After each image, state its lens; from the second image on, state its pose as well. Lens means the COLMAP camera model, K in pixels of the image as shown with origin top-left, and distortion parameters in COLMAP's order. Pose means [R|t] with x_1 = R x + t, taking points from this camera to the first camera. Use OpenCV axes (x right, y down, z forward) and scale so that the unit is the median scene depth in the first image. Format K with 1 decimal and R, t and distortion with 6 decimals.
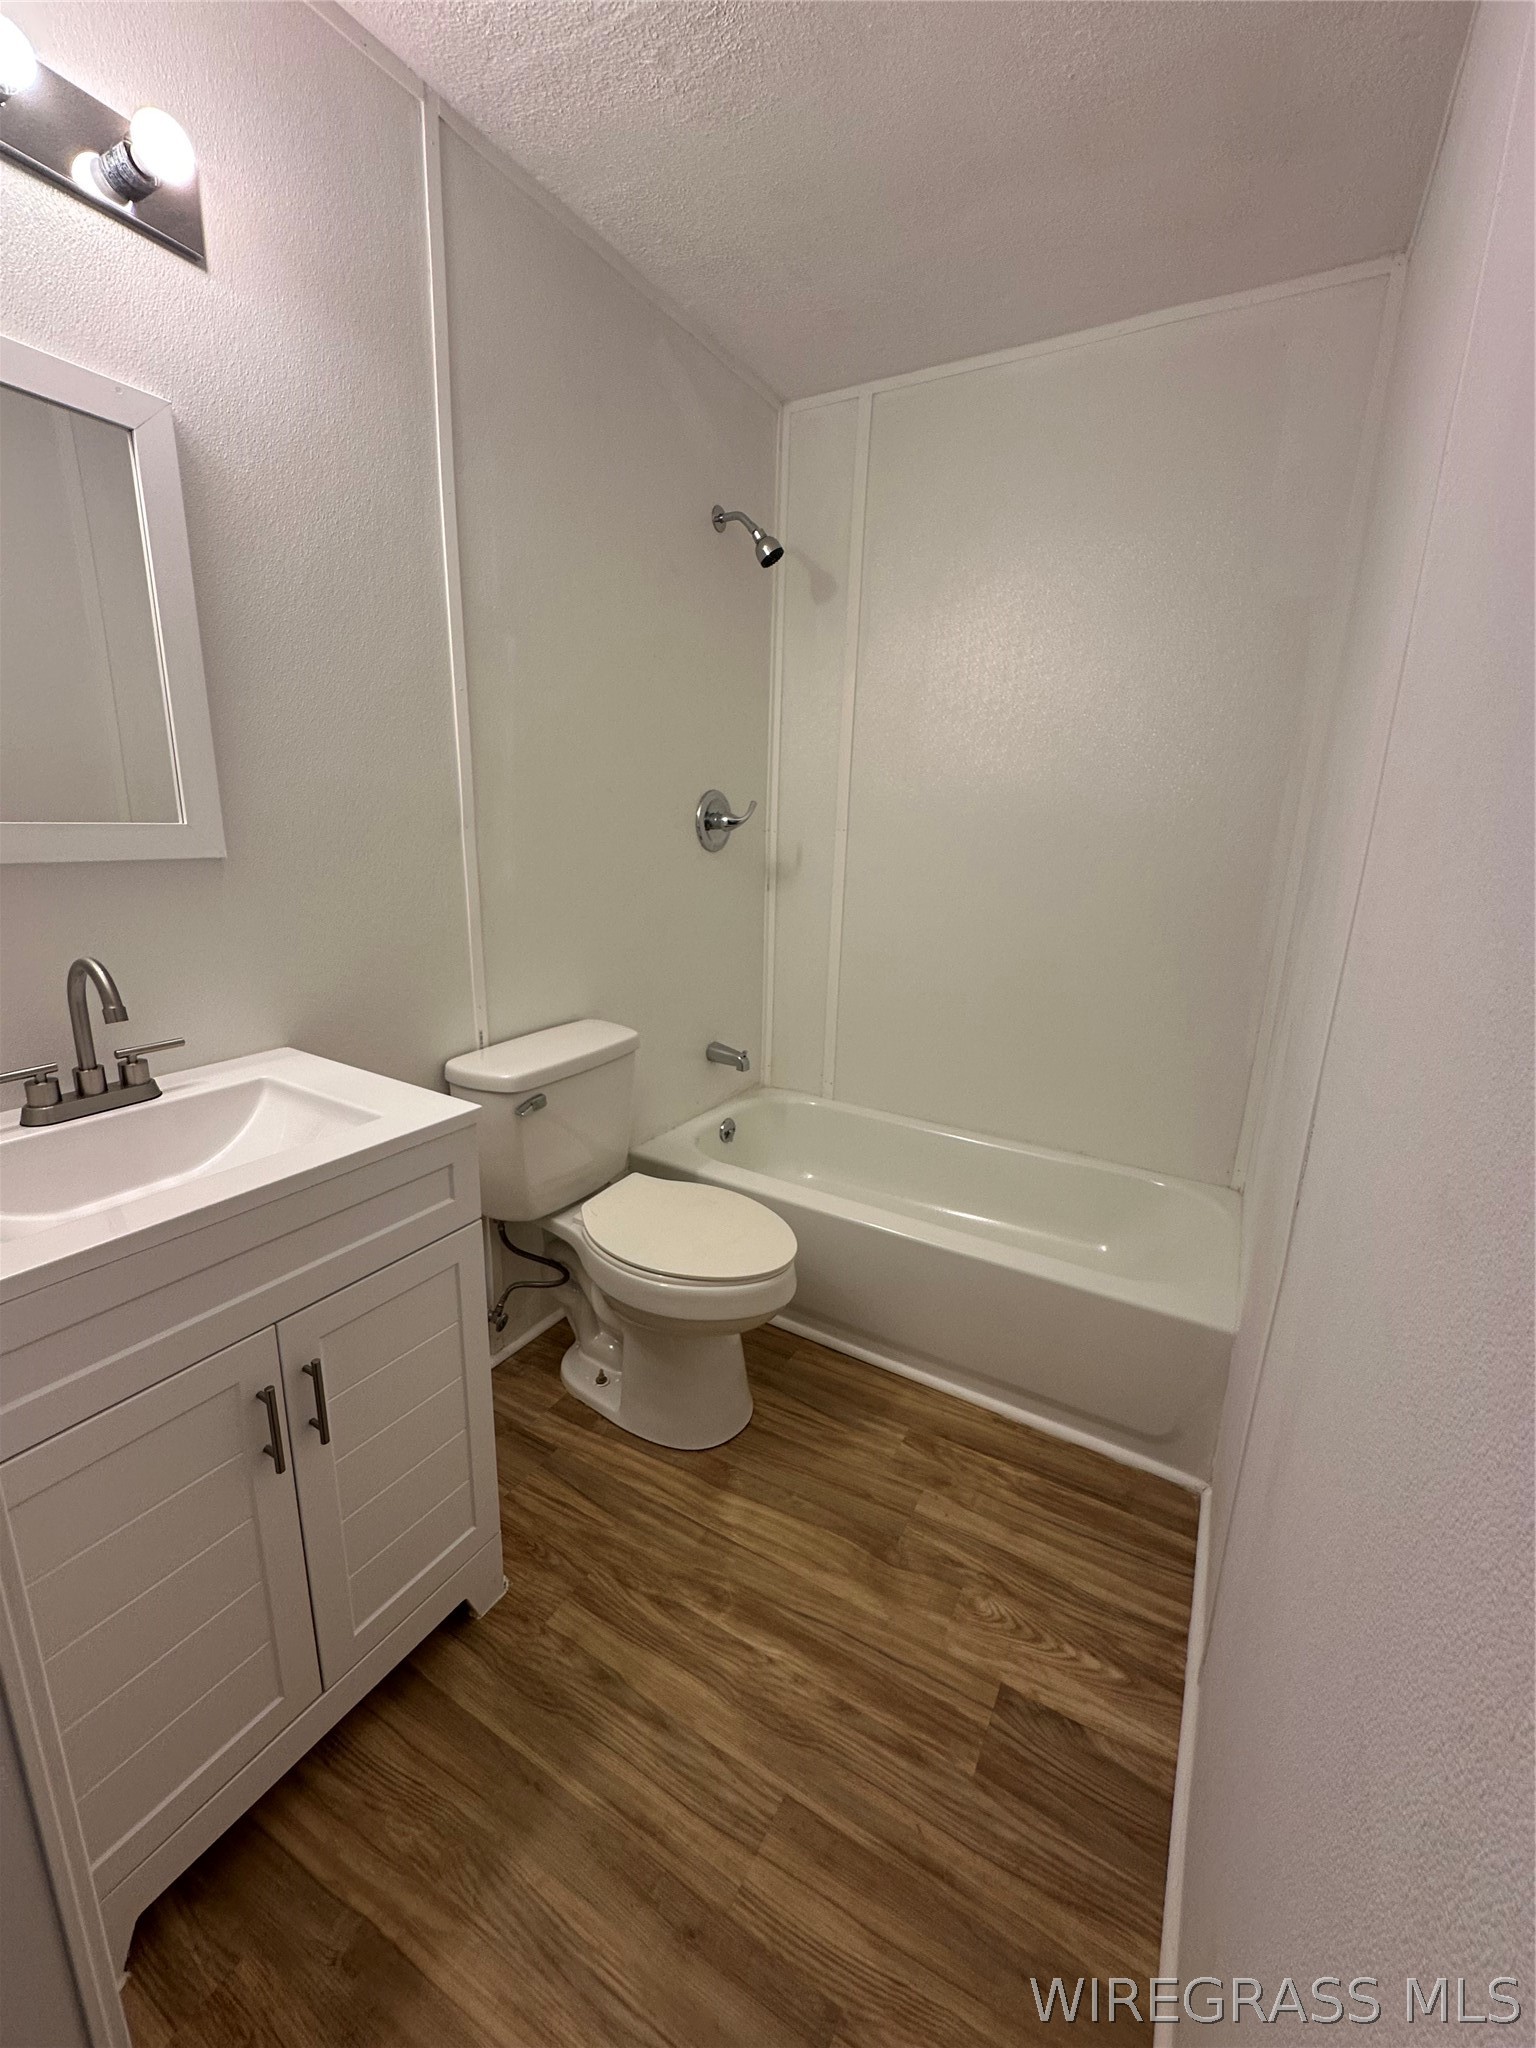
lens RADIAL K [[816.2, 0, 774.2], [0, 816.2, 1023.4], [0, 0, 1]] dist [-0.003778, 0.000523]
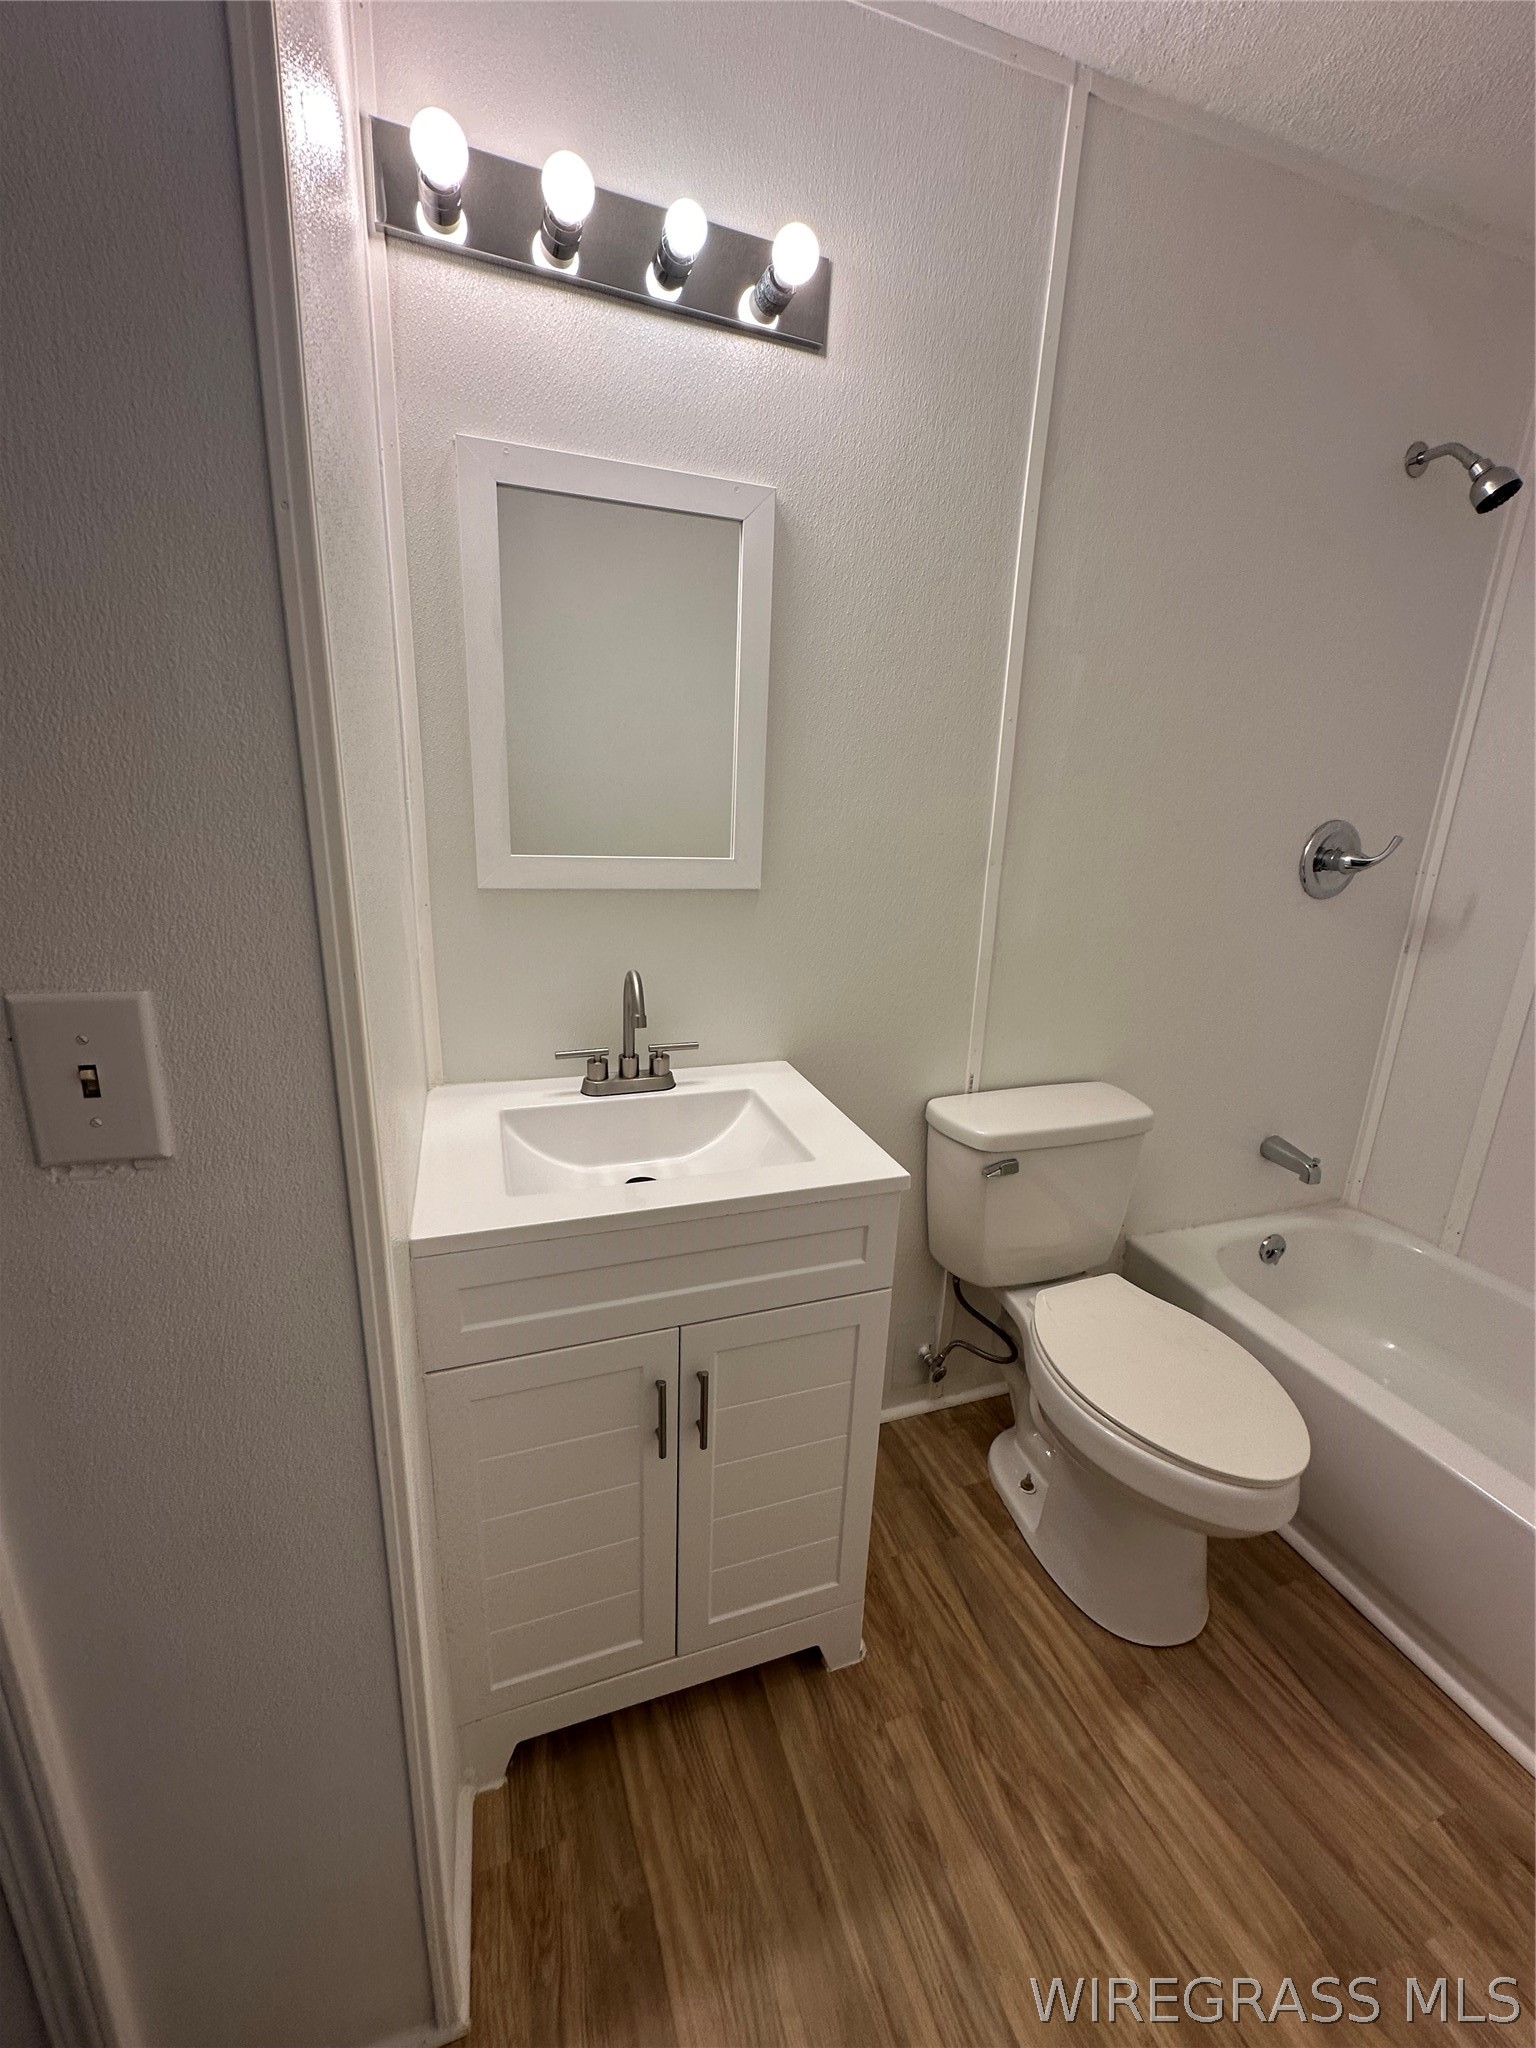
lens RADIAL K [[816.2, 0, 772.3], [0, 816.2, 1021.1], [0, 0, 1]] dist [-0.003778, 0.000523]
pose [[0.755229, 0.172824, -0.632266, 0.060828], [-0.177819, 0.982460, 0.056144, -0.070262], [0.630879, 0.070028, 0.772714, 0.121513]]
